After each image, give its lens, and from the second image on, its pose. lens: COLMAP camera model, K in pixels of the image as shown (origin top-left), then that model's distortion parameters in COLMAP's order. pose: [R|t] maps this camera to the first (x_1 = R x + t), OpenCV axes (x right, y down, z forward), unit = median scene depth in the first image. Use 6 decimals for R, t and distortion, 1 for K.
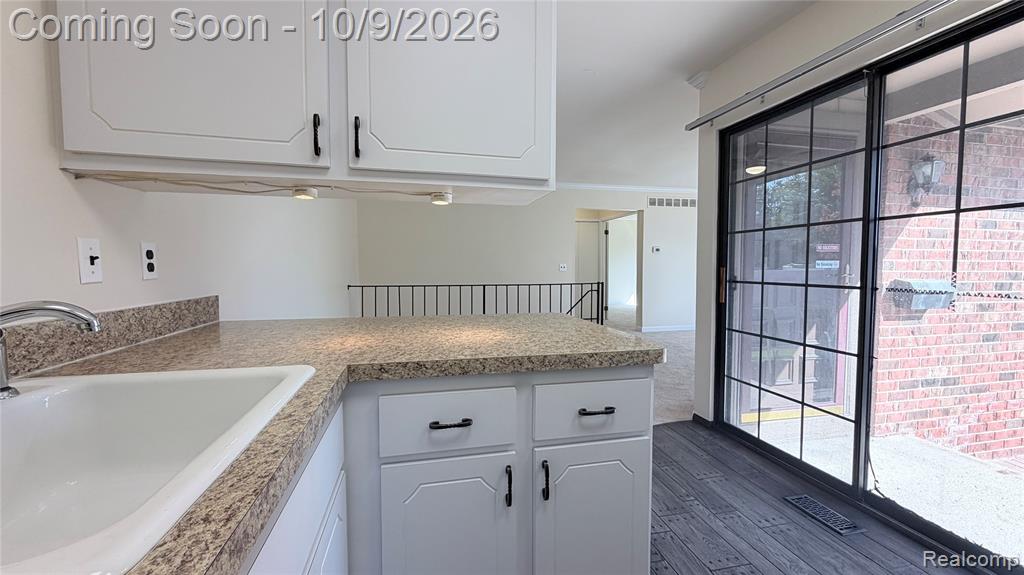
lens RADIAL K [[409.4, 0, 513.2], [0, 409.4, 288.7], [0, 0, 1]] dist [-0.001467, -0.000143]
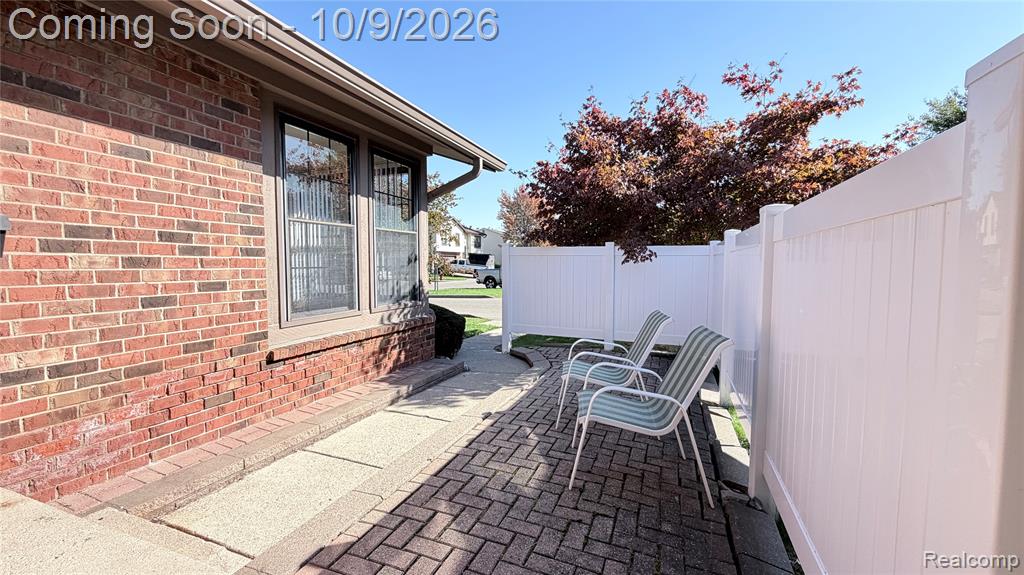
lens RADIAL K [[409.4, 0, 512.5], [0, 409.4, 287.7], [0, 0, 1]] dist [-0.001467, -0.000143]
pose [[0.571215, -0.046553, 0.819479, 0.964457], [0.040777, 0.998767, 0.028314, 0.104441], [-0.819787, 0.017242, 0.572409, -0.010530]]
